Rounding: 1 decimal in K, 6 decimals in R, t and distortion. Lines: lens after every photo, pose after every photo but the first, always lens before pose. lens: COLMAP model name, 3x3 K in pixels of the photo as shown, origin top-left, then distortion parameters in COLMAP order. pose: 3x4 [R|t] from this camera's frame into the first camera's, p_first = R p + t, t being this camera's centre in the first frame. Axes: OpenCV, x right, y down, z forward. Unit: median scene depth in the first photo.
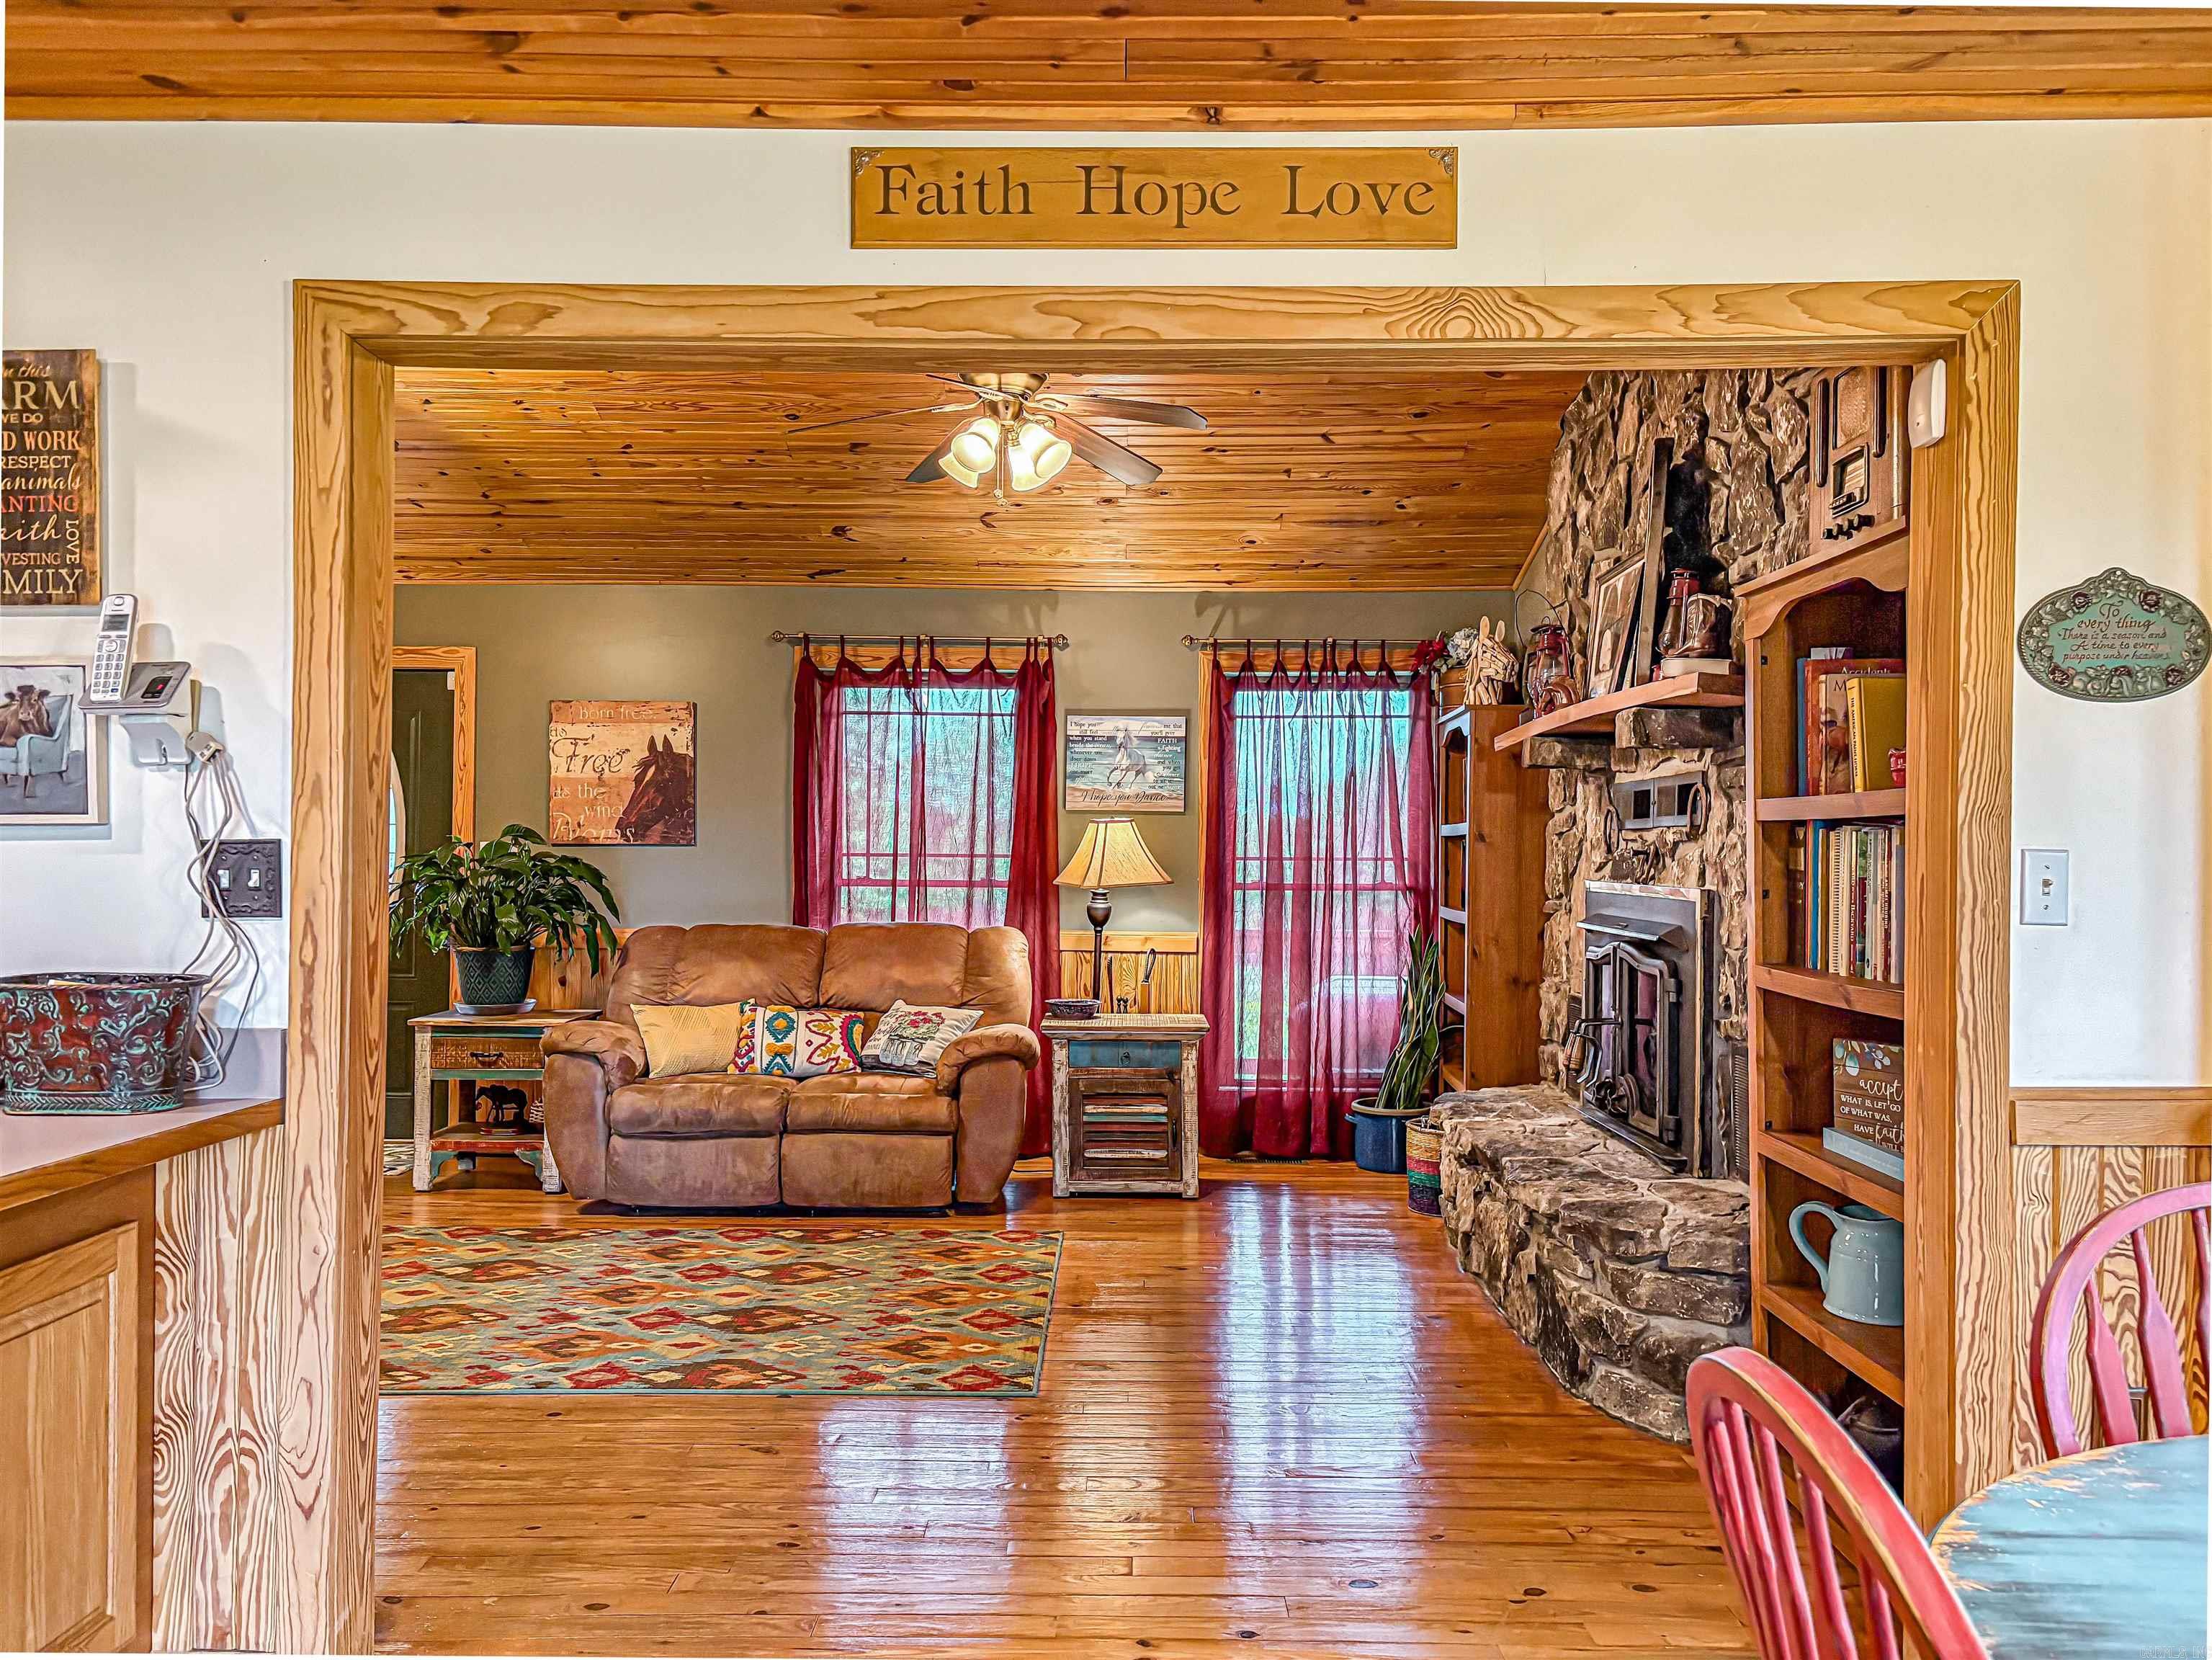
lens RADIAL K [[1653.4, 0, 1106.0], [0, 1653.4, 830.0], [0, 0, 1]] dist [0.091897, -0.109432]
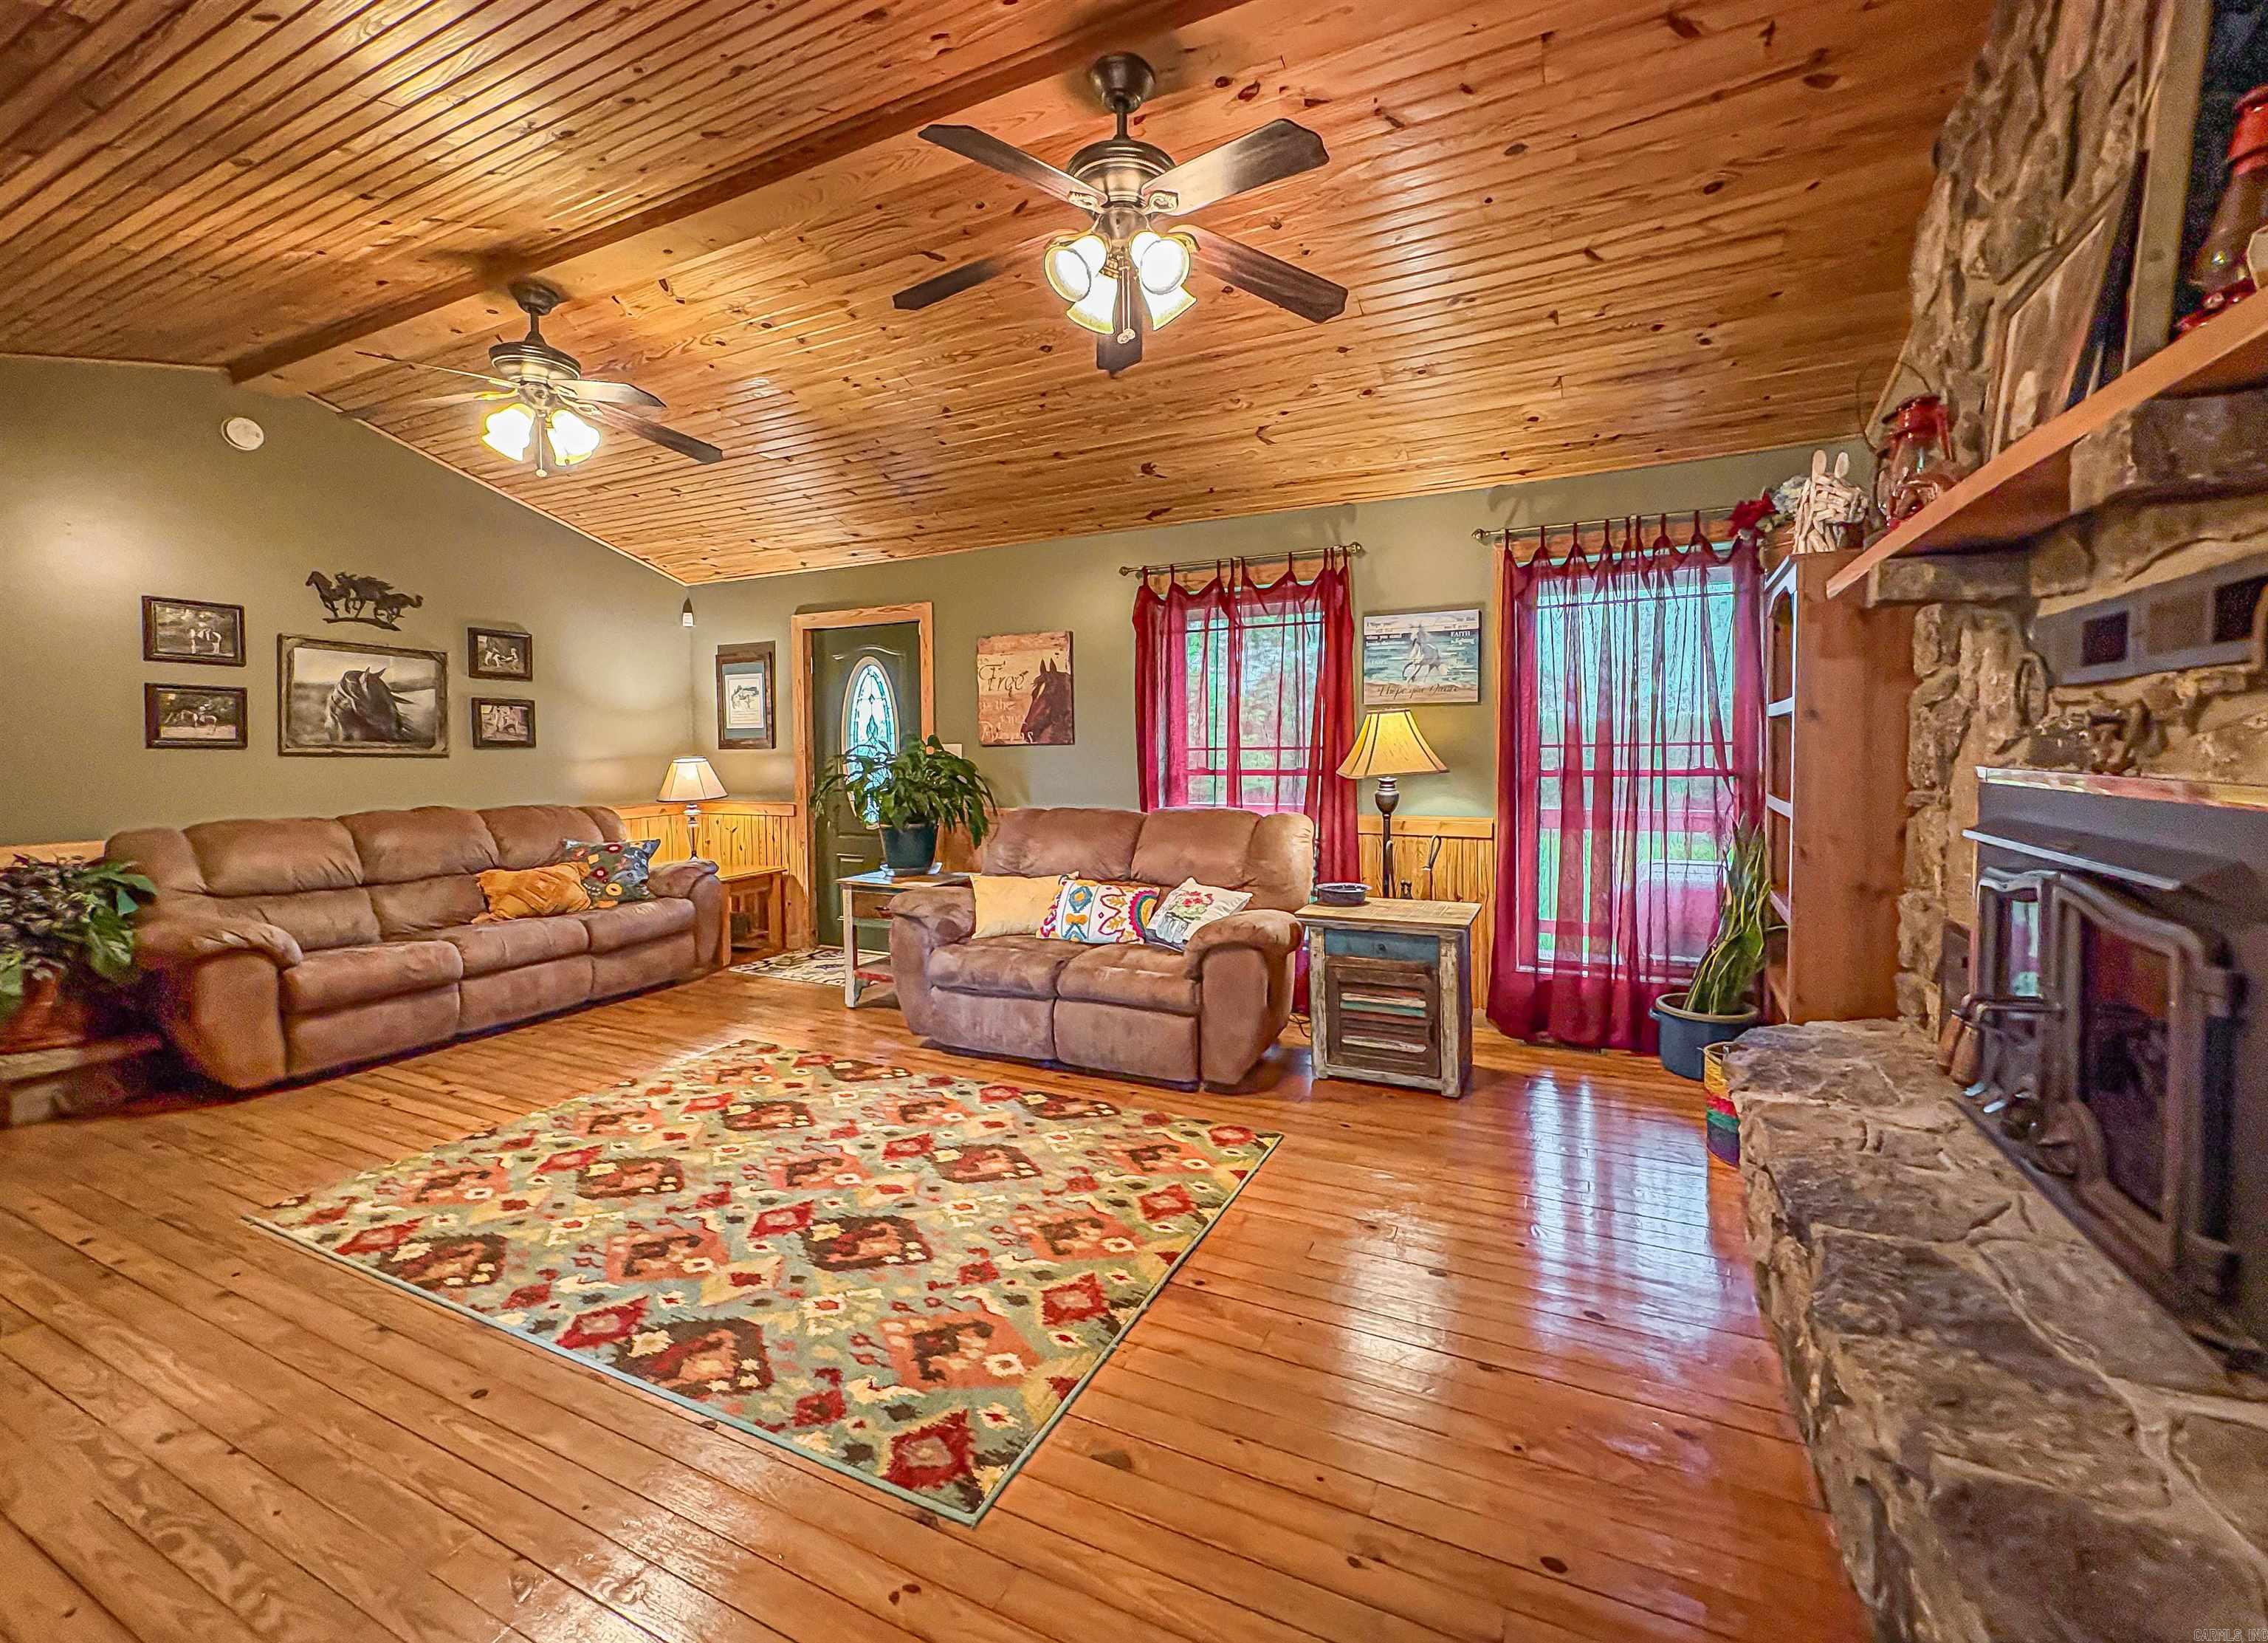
lens RADIAL K [[937.7, 0, 1143.5], [0, 937.7, 773.1], [0, 0, 1]] dist [-0.000002, 0.000833]
pose [[0.908267, -0.007954, -0.418315, 0.118000], [0.024378, 0.999127, 0.033933, 0.009864], [0.417680, -0.041018, 0.907668, 0.434175]]
